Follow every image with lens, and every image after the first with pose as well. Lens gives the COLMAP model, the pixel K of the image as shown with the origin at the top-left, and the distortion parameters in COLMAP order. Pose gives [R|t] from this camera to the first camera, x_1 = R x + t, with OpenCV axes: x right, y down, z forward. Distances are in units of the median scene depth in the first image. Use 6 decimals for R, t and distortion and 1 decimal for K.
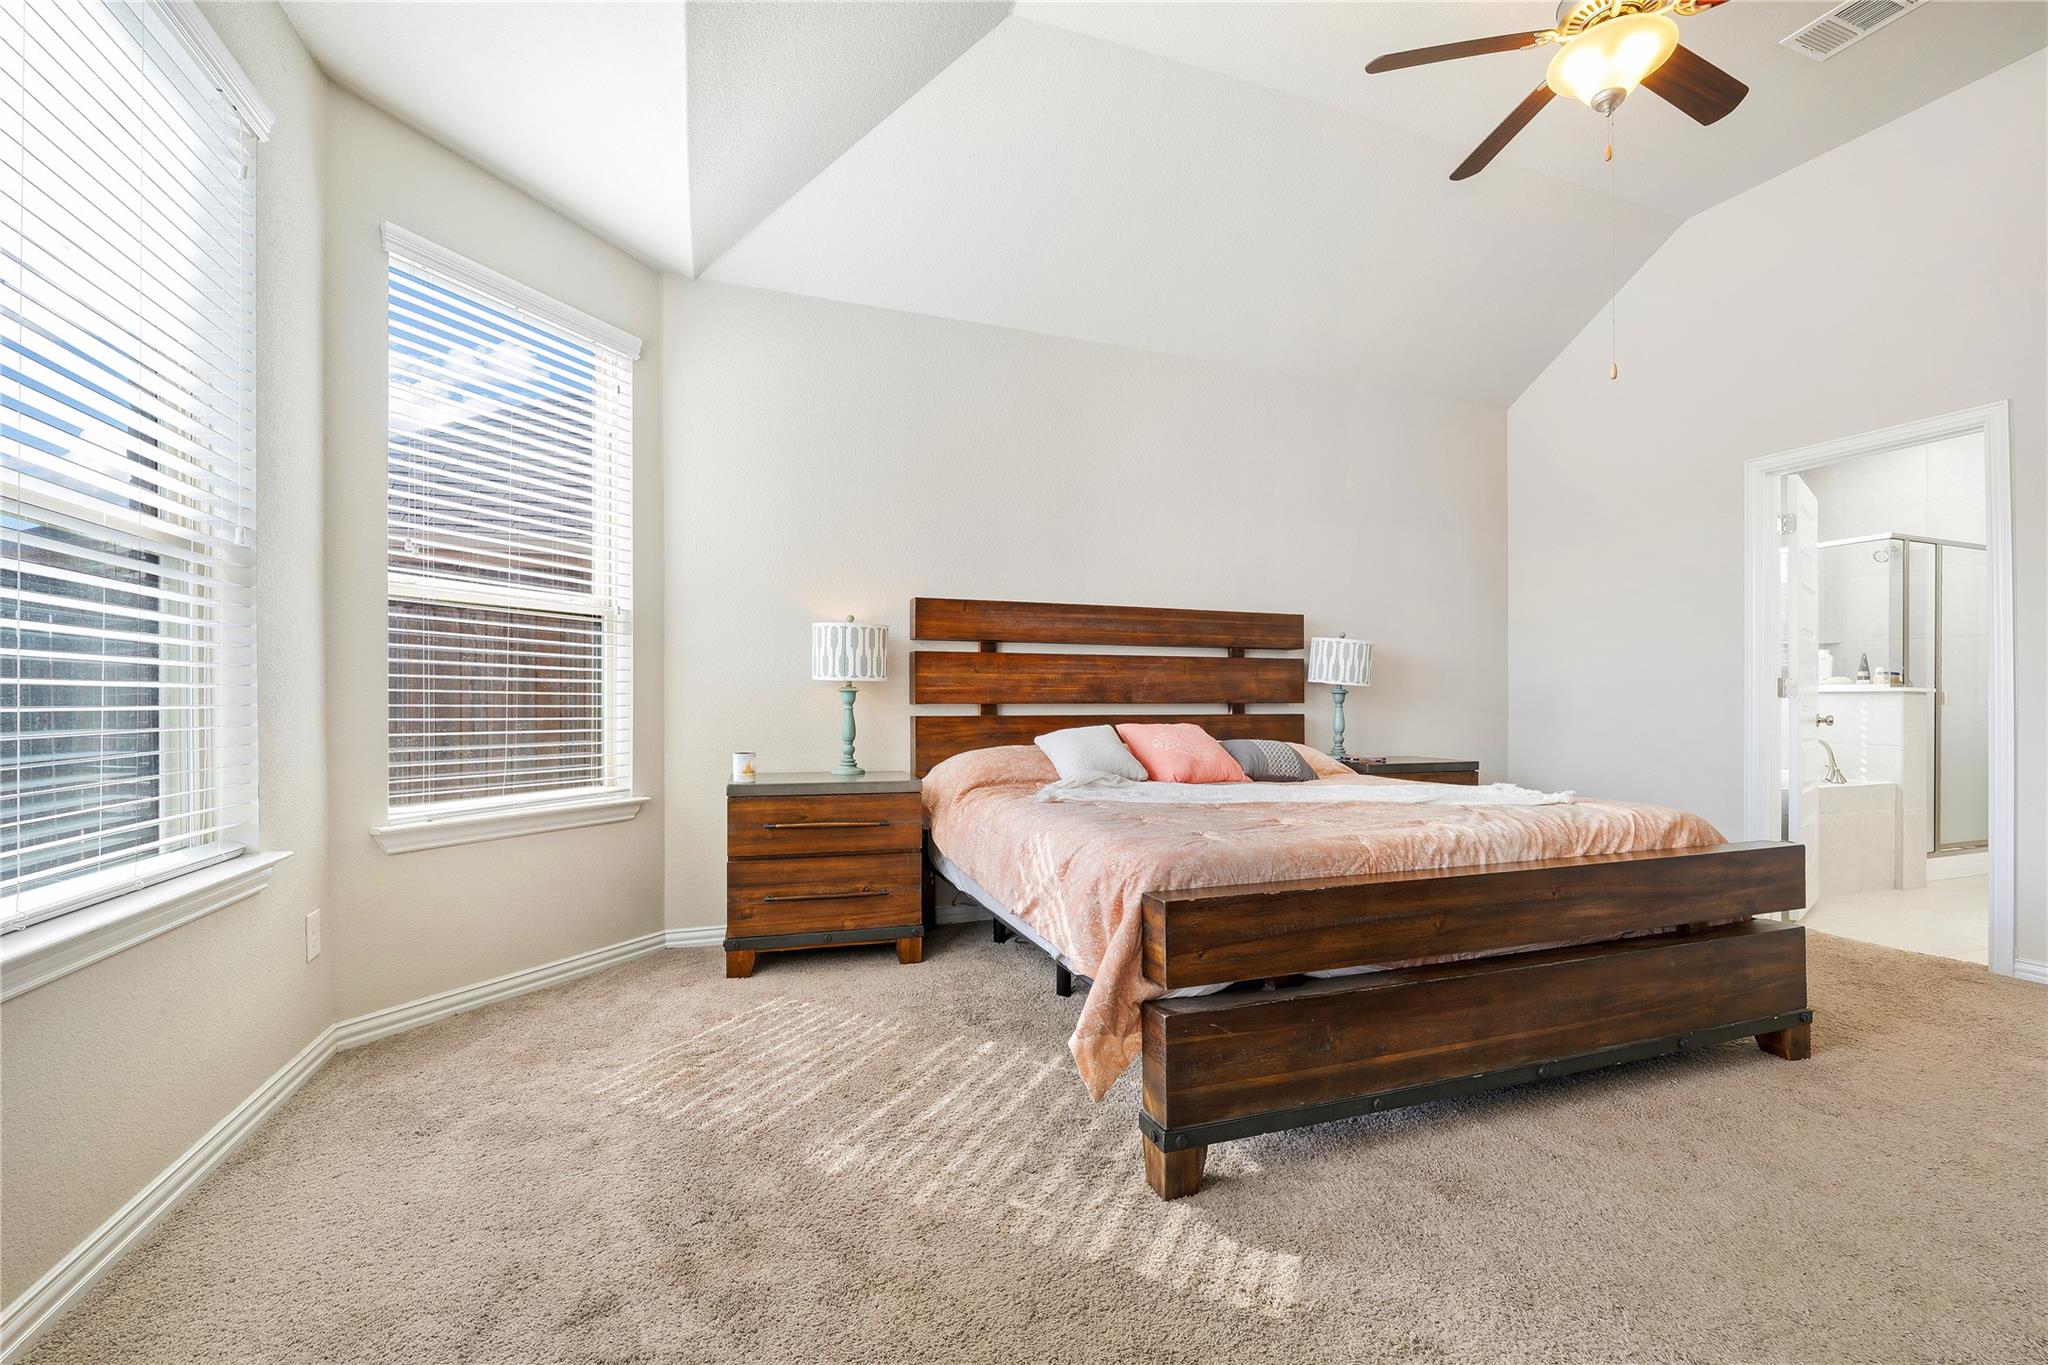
lens RADIAL K [[902.1, 0, 1024.0], [0, 902.1, 682.5], [0, 0, 1]] dist [-0.000877, -0.000003]
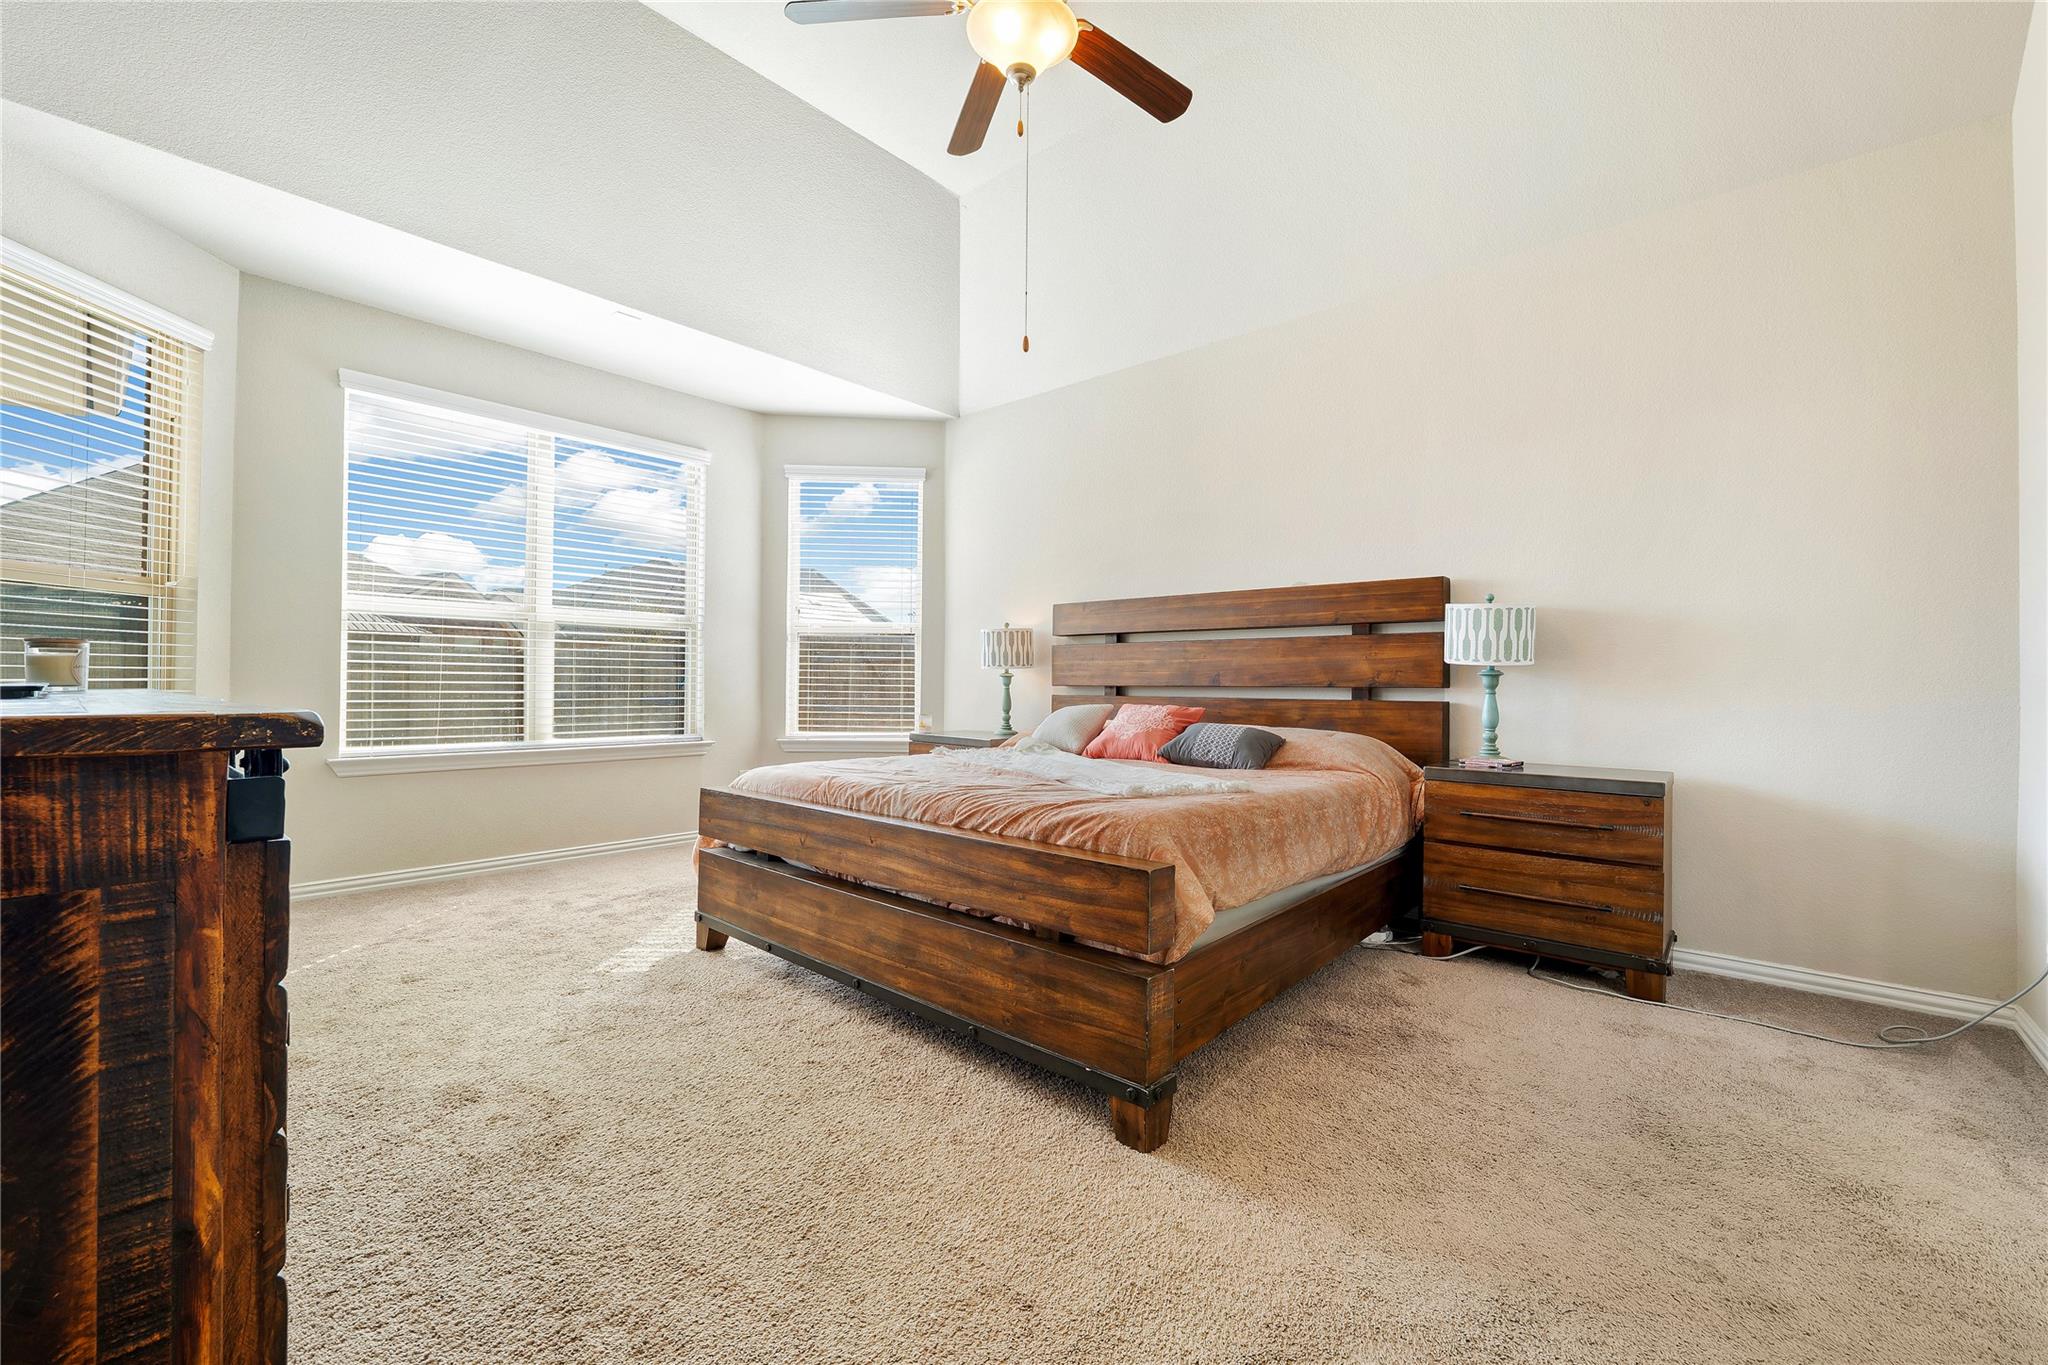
lens RADIAL K [[839.7, 0, 1015.1], [0, 839.7, 680.8], [0, 0, 1]] dist [-0.011916, 0.000222]
pose [[0.461690, 0.004750, -0.887028, 0.793580], [0.007254, 0.999932, 0.009130, 0.006502], [0.887012, -0.010649, 0.461624, 0.317146]]
